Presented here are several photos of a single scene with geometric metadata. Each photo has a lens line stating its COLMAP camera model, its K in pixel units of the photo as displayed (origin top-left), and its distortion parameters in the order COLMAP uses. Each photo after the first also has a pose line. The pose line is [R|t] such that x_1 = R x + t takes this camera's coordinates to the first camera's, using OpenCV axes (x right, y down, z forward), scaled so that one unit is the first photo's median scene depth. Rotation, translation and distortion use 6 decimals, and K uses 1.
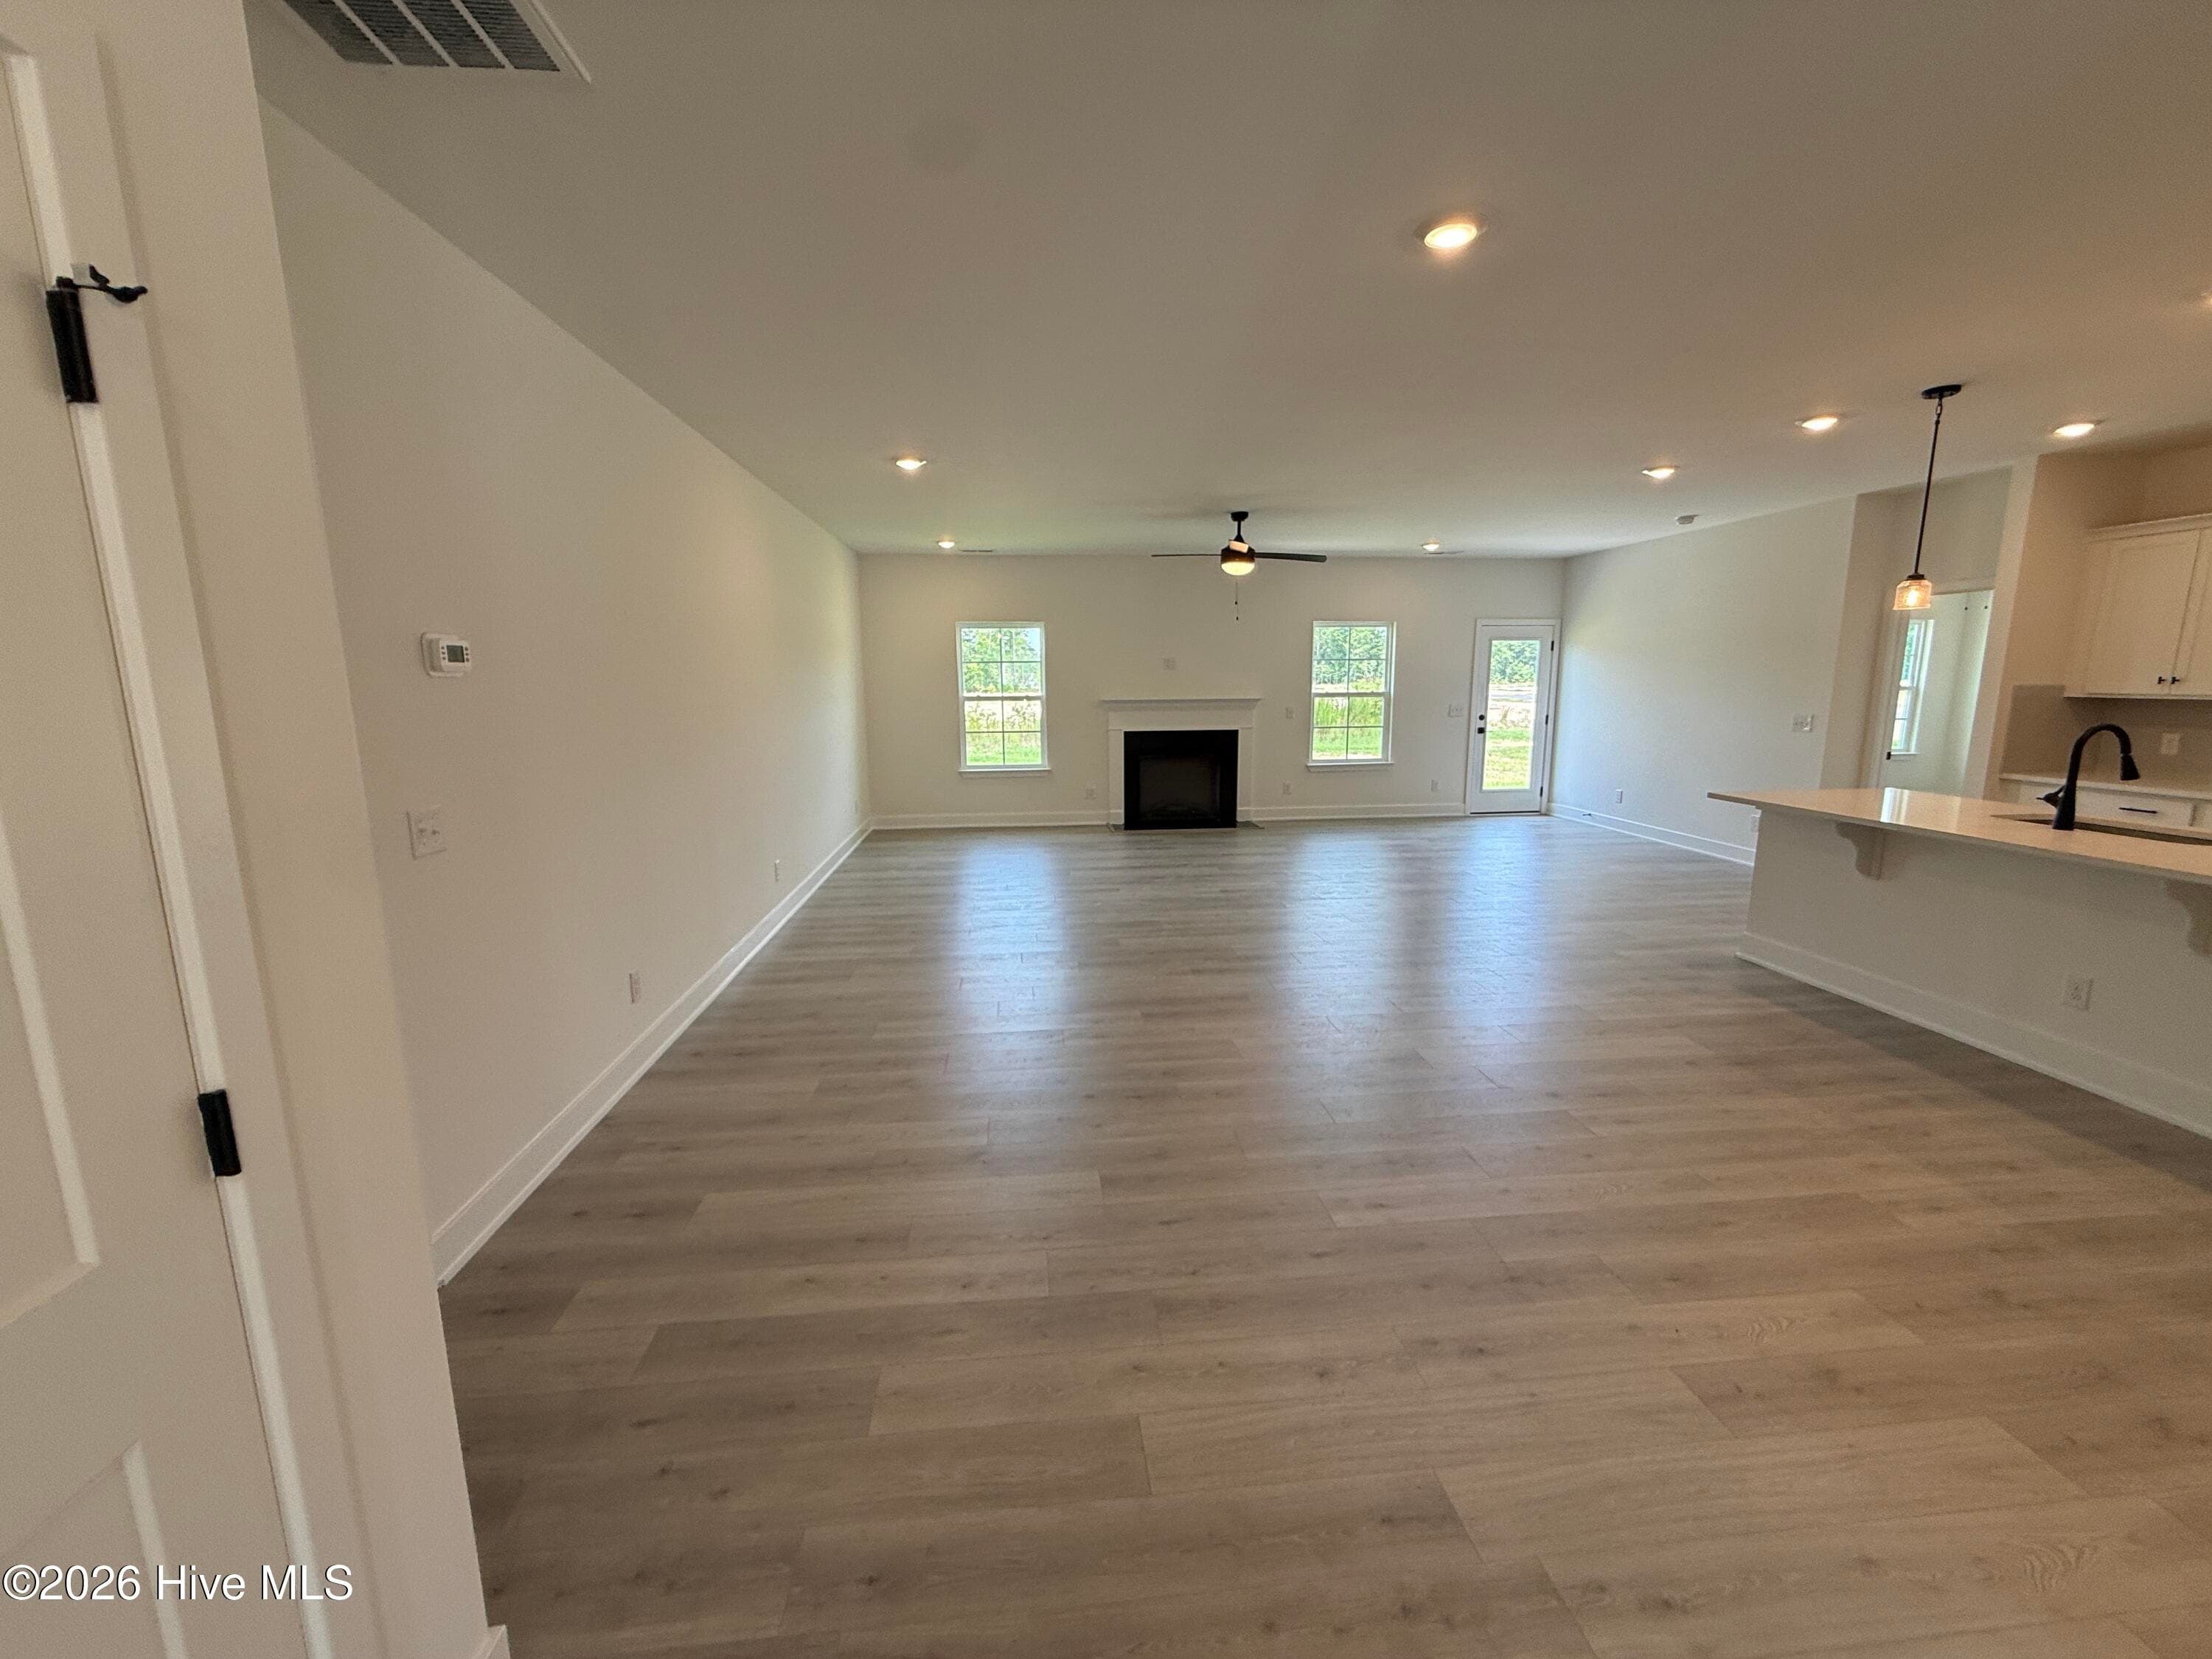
lens RADIAL K [[883.1, 0, 1101.6], [0, 883.1, 831.6], [0, 0, 1]] dist [0.000202, -0.000090]
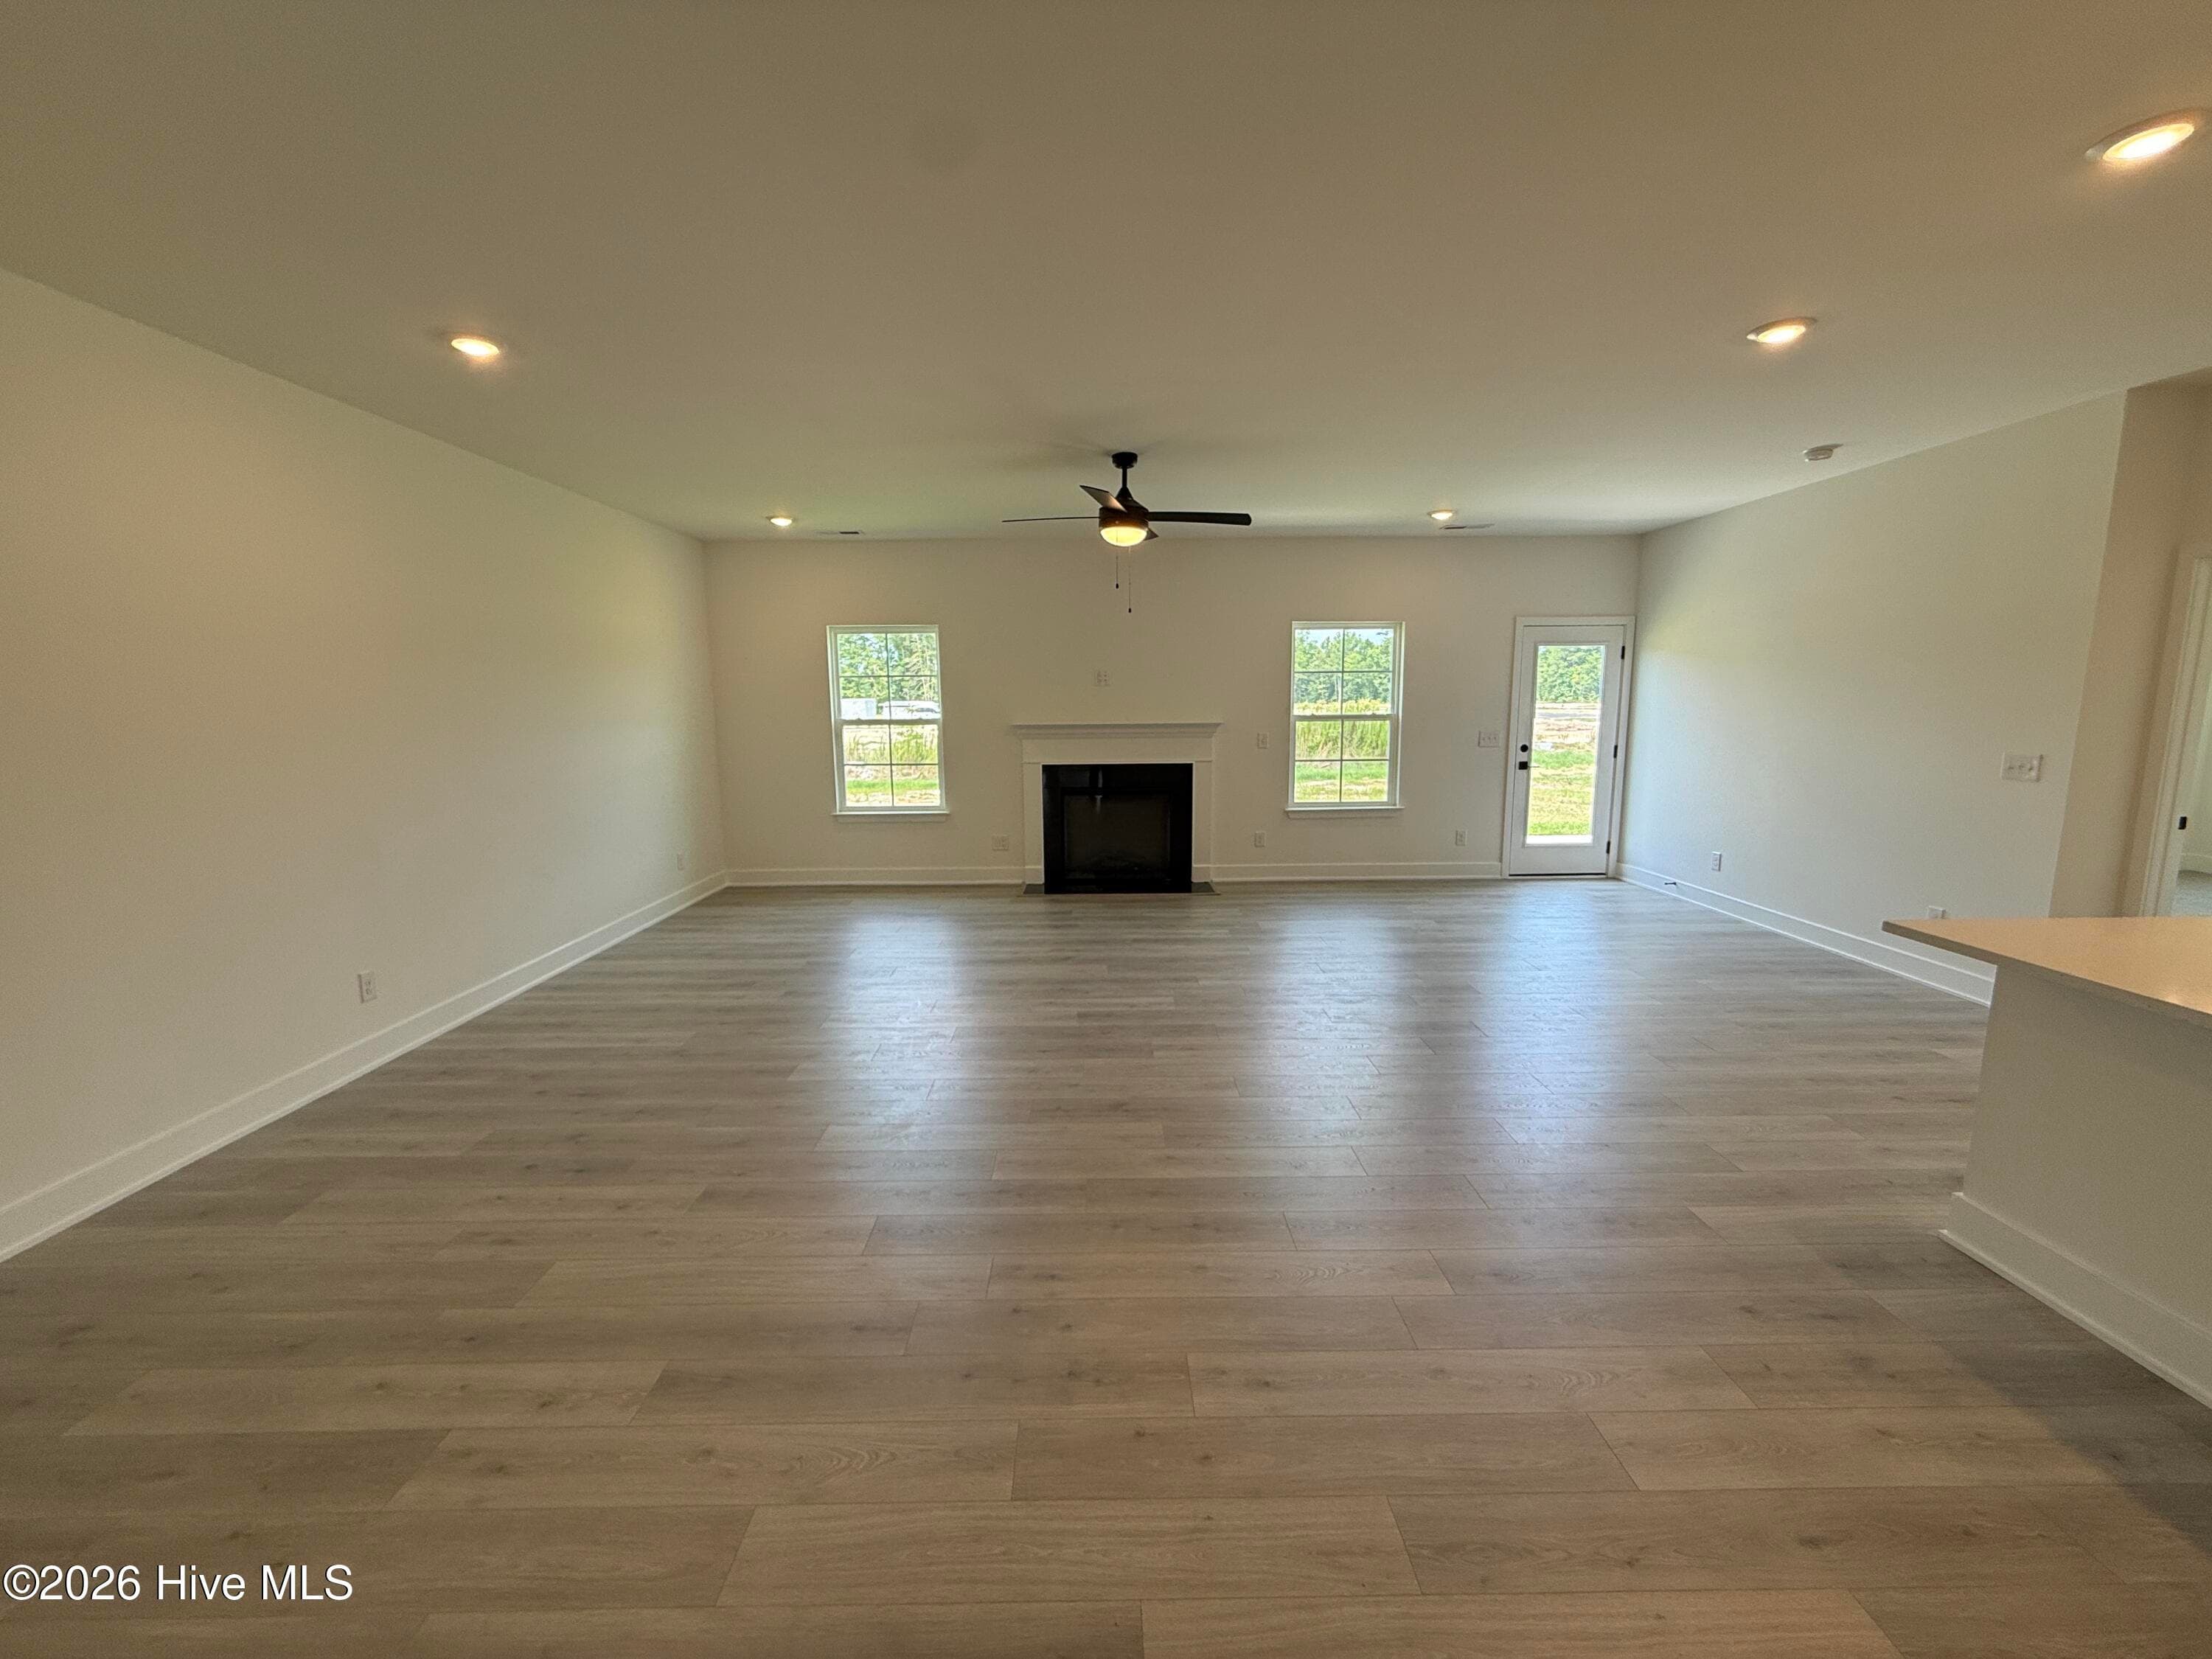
lens RADIAL K [[883.1, 0, 1101.6], [0, 883.1, 831.6], [0, 0, 1]] dist [0.000202, -0.000090]
pose [[0.996037, 0.012315, -0.088086, 0.144146], [-0.014176, 0.999689, -0.020540, -0.039159], [0.087806, 0.021707, 0.995901, 0.230416]]
